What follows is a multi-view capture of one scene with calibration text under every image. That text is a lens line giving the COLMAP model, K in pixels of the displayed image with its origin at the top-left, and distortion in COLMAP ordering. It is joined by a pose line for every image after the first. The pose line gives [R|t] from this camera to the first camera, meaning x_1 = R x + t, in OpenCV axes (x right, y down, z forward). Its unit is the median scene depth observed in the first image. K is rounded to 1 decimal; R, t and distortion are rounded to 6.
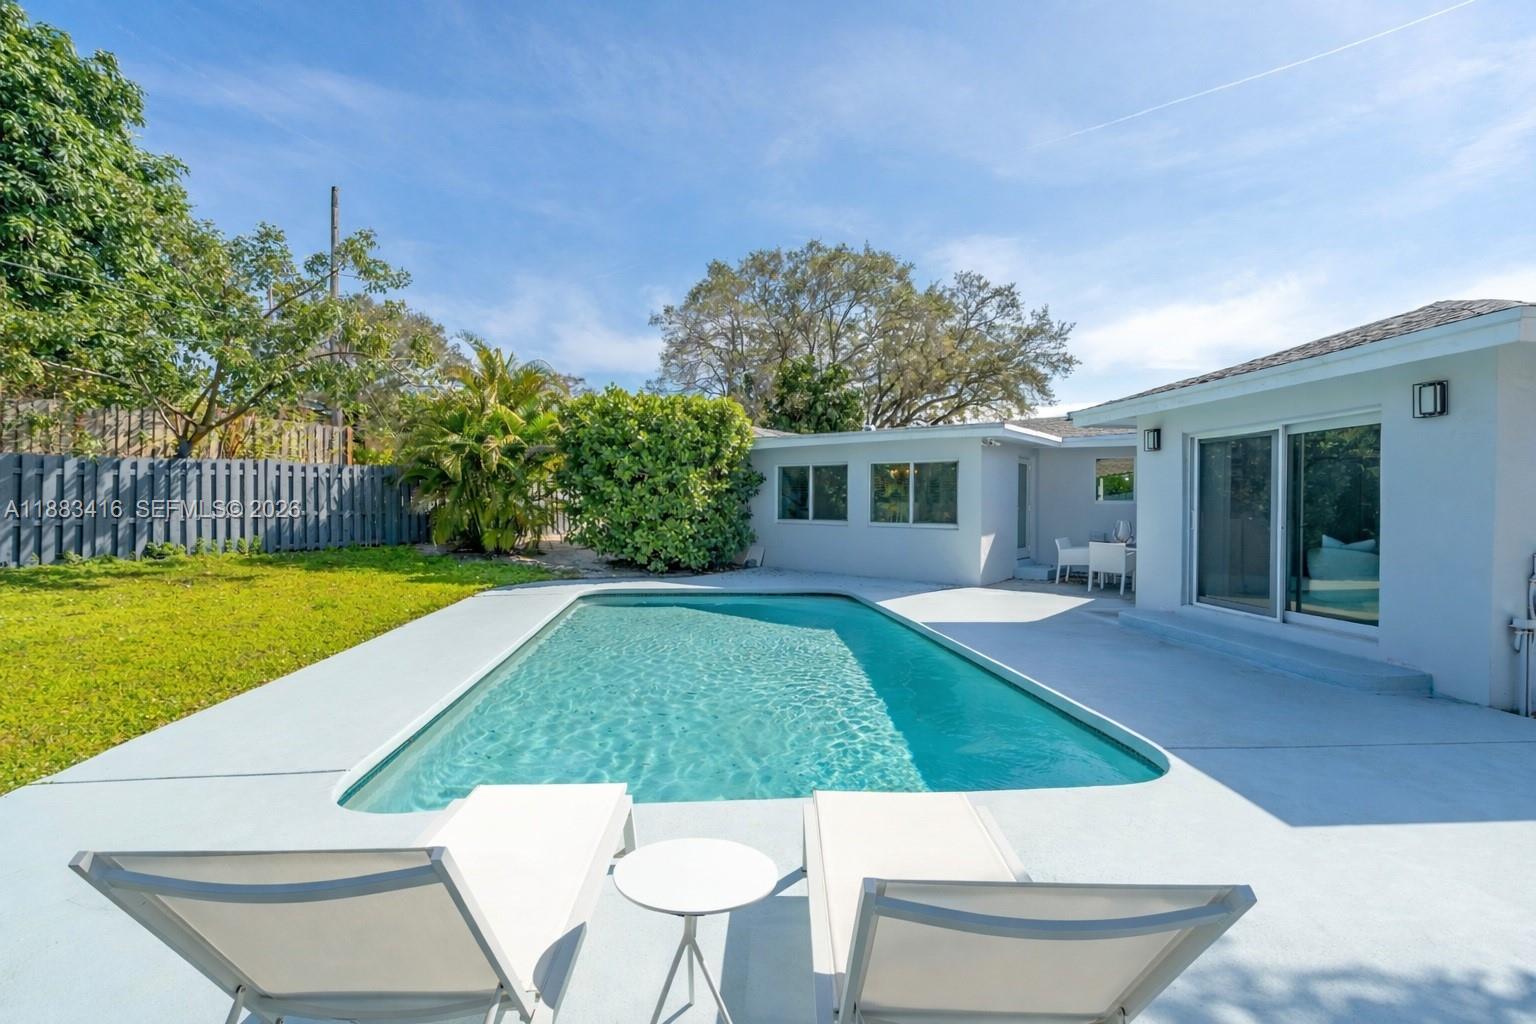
lens RADIAL K [[712.3, 0, 768.2], [0, 712.3, 545.6], [0, 0, 1]] dist [-0.002914, -0.000209]
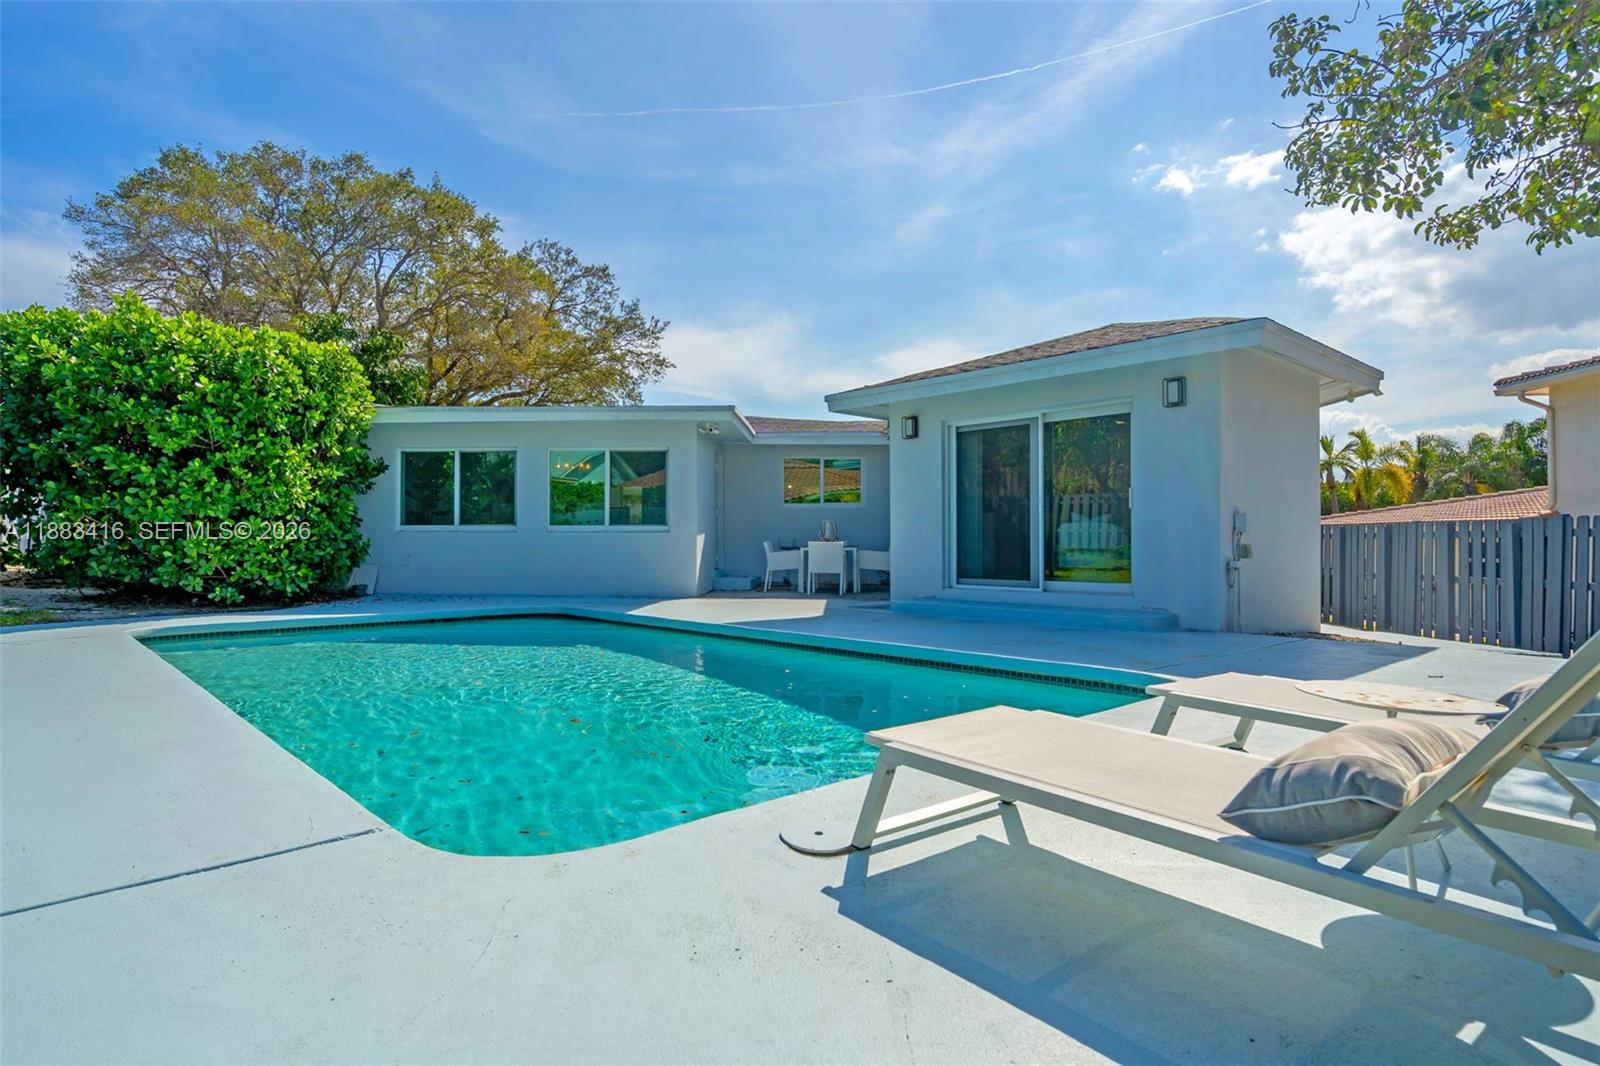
lens RADIAL K [[886.6, 0, 800.2], [0, 886.6, 537.6], [0, 0, 1]] dist [0.021751, 0.000915]
pose [[0.796386, -0.006537, 0.604753, -0.221398], [0.046147, 0.997683, -0.049986, 0.040626], [-0.603025, 0.067715, 0.794843, 0.066750]]
